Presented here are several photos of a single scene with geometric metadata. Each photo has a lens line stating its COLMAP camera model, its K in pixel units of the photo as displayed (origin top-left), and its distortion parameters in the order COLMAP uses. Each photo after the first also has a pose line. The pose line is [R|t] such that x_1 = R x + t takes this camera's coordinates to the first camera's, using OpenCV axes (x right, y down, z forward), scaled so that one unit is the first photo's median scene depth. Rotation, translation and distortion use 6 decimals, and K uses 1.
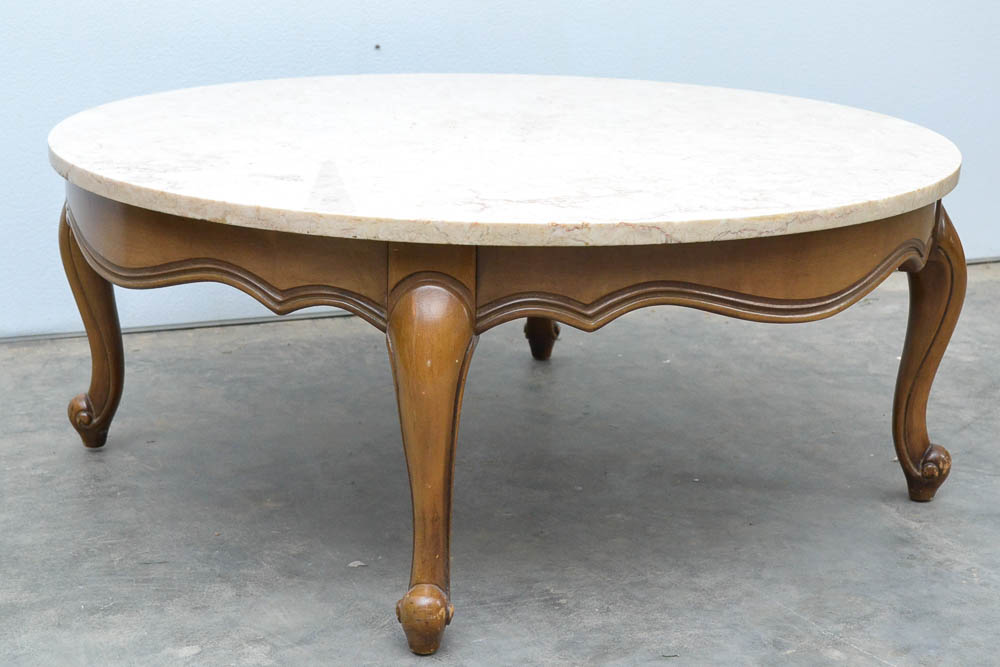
lens RADIAL K [[1767.7, 0, 499.0], [0, 1767.7, 302.7], [0, 0, 1]] dist [0.004666, 0.000000]
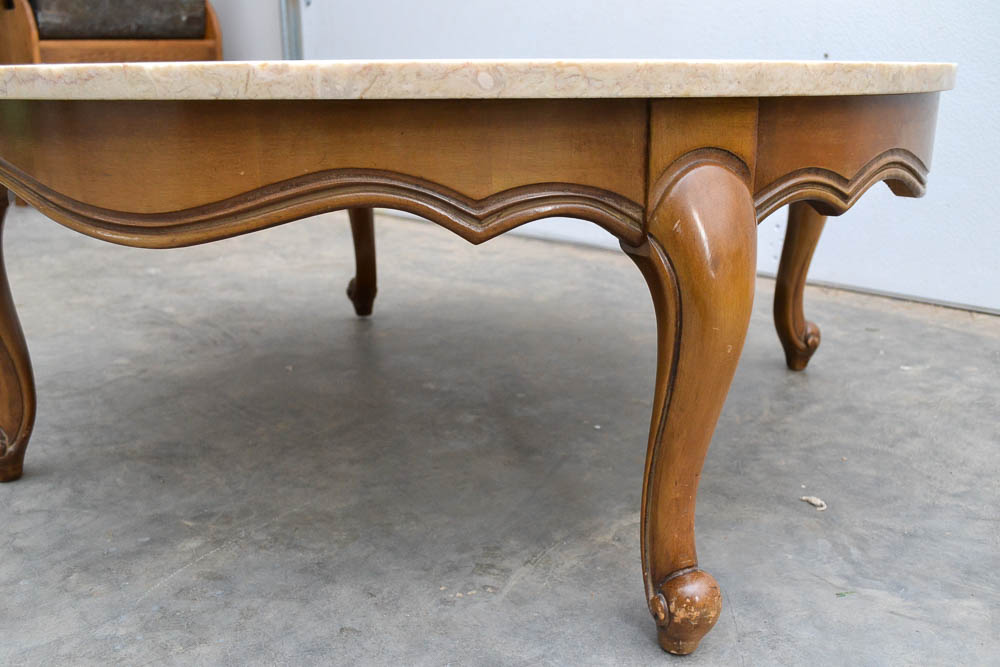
lens RADIAL K [[922.0, 0, 504.9], [0, 922.0, 339.7], [0, 0, 1]] dist [-0.067030, 0.000000]
pose [[0.488218, 0.233978, -0.840772, 0.586488], [-0.207877, 0.966840, 0.148351, -0.039616], [0.847603, 0.102349, 0.520667, 0.982566]]
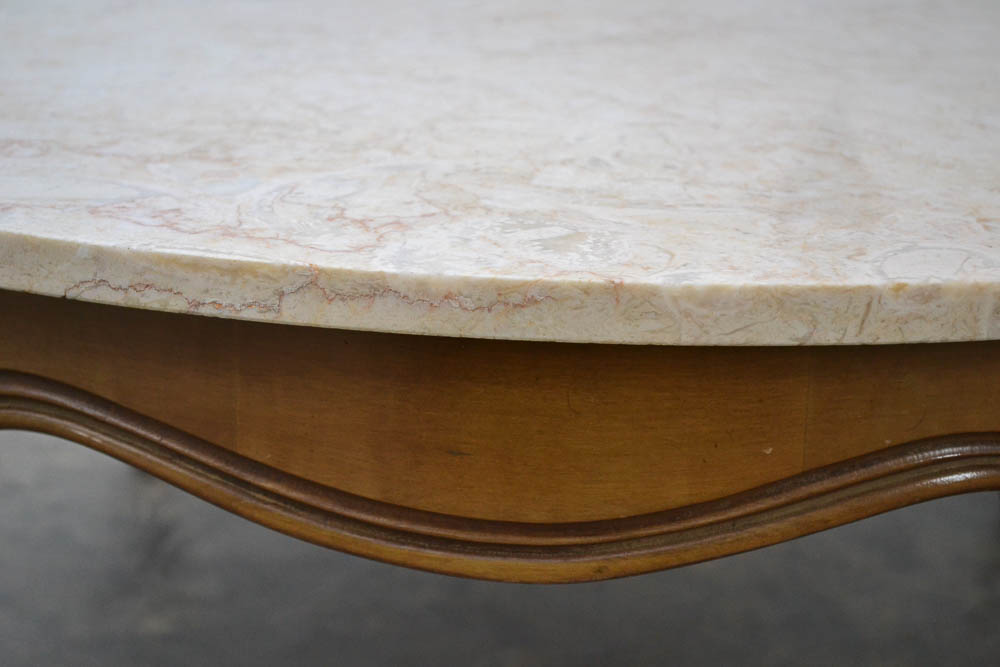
lens RADIAL K [[1943.3, 0, 498.2], [0, 1943.3, 333.3], [0, 0, 1]] dist [0.008375, 0.000000]
pose [[0.741505, 0.201291, -0.640041, 0.443163], [-0.181103, 0.978575, 0.097946, -0.082353], [0.646044, 0.043286, 0.762072, 0.722983]]
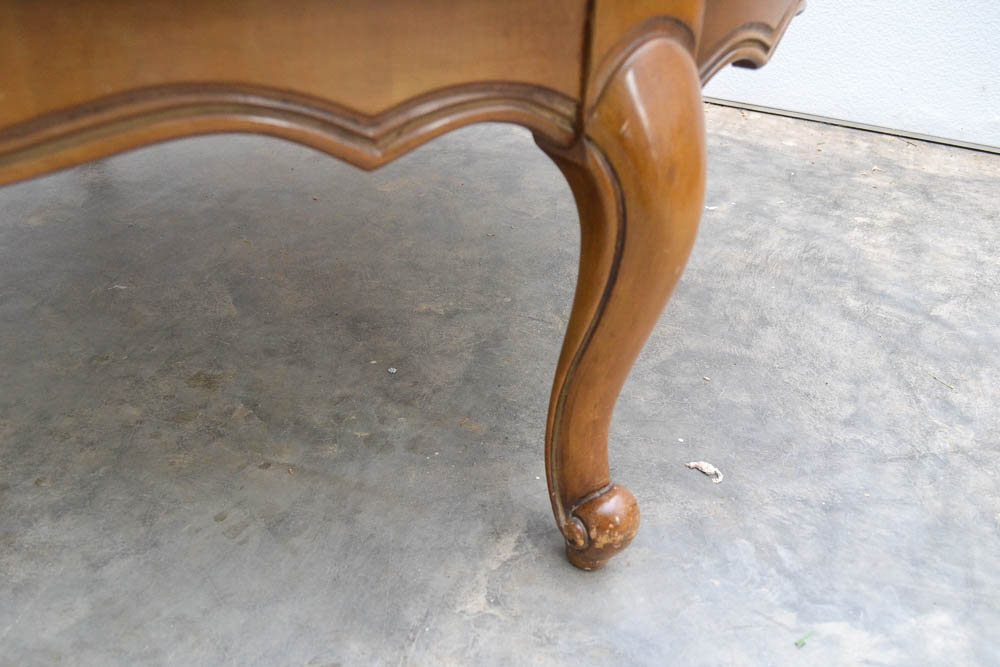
lens RADIAL K [[922.0, 0, 498.1], [0, 922.0, 333.7], [0, 0, 1]] dist [-0.067030, 0.000000]
pose [[0.735086, 0.385505, -0.557705, 0.459506], [-0.201494, 0.909660, 0.363207, -0.079233], [0.647340, -0.154614, 0.746355, 0.980331]]
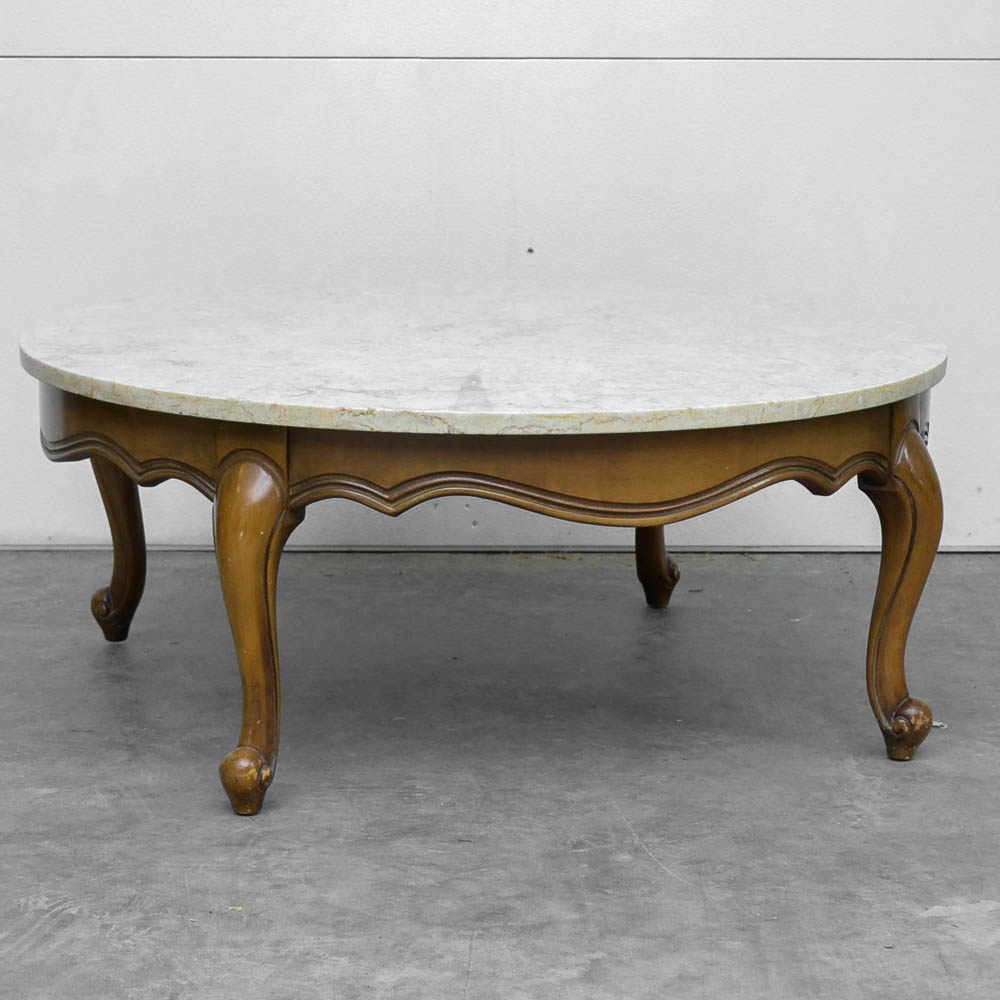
lens RADIAL K [[2723.4, 0, 464.8], [0, 2723.4, 549.9], [0, 0, 1]] dist [0.040022, 0.000000]
pose [[0.939346, 0.064336, -0.336883, 0.631539], [-0.077405, 0.996674, -0.025493, 0.073666], [0.334122, 0.050023, 0.941201, -0.505336]]
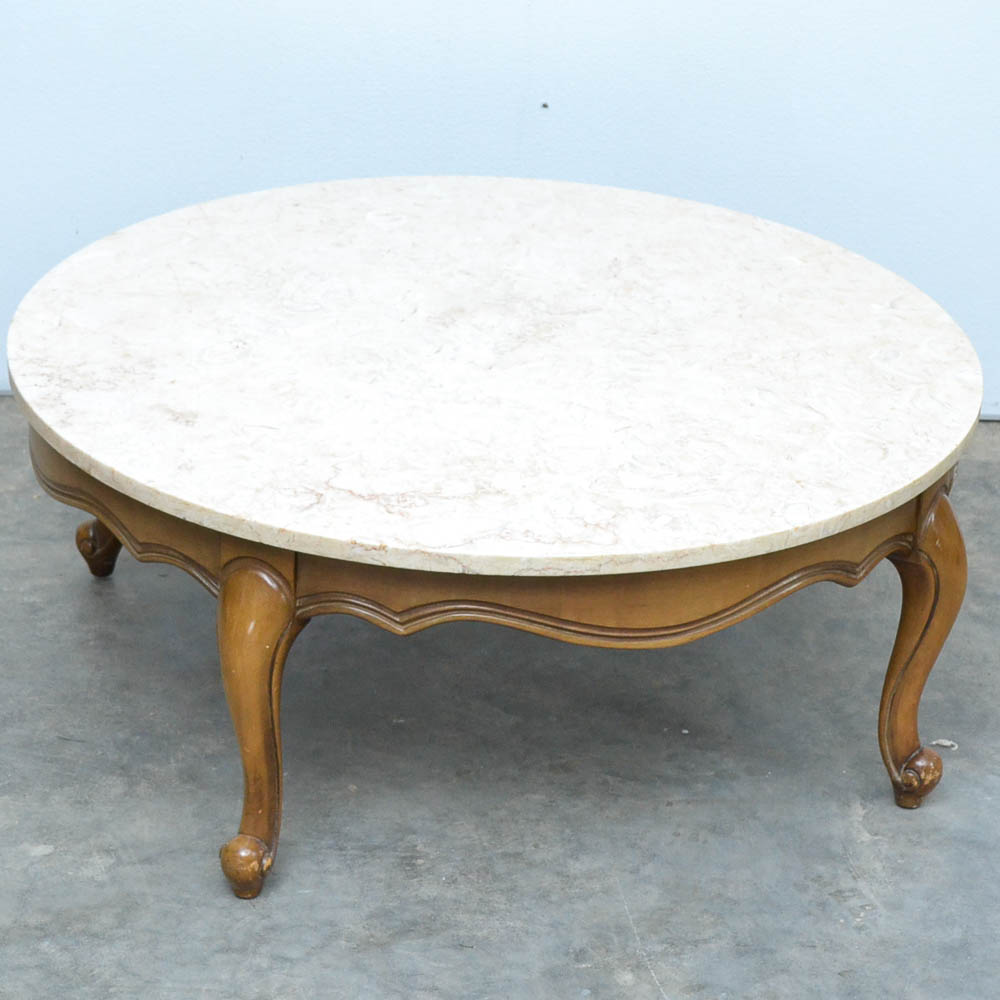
lens RADIAL K [[3001.8, 0, 500.9], [0, 3001.8, 499.5], [0, 0, 1]] dist [0.042759, 0.000000]
pose [[0.943432, 0.161749, -0.289437, 0.588586], [-0.107100, 0.974805, 0.195663, -0.402141], [0.313793, -0.153596, 0.936986, -0.593038]]
